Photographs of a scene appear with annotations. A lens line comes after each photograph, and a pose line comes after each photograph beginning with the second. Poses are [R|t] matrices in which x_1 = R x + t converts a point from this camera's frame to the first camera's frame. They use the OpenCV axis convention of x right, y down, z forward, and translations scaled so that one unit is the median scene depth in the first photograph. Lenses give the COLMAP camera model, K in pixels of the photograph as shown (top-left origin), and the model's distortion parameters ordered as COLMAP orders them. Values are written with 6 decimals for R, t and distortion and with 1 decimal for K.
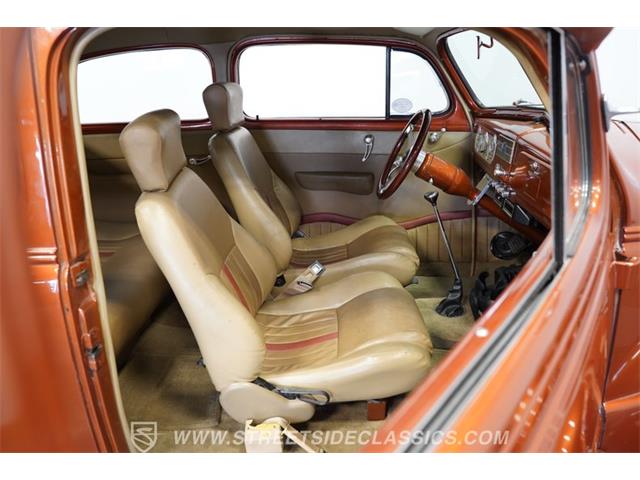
lens RADIAL K [[600.2, 0, 328.7], [0, 600.2, 237.7], [0, 0, 1]] dist [-0.010357, 0.124582]
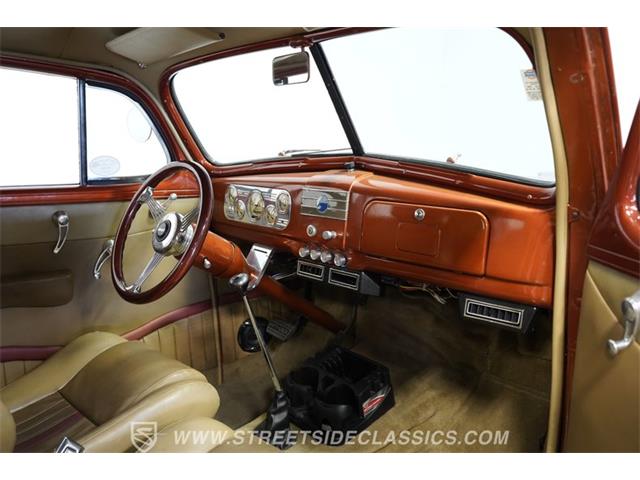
lens RADIAL K [[600.2, 0, 328.7], [0, 600.2, 237.7], [0, 0, 1]] dist [-0.010357, 0.124582]
pose [[0.667165, -0.100649, 0.738079, -0.220448], [0.213540, 0.975087, -0.060053, -0.044065], [-0.713647, 0.197675, 0.672036, 0.369676]]
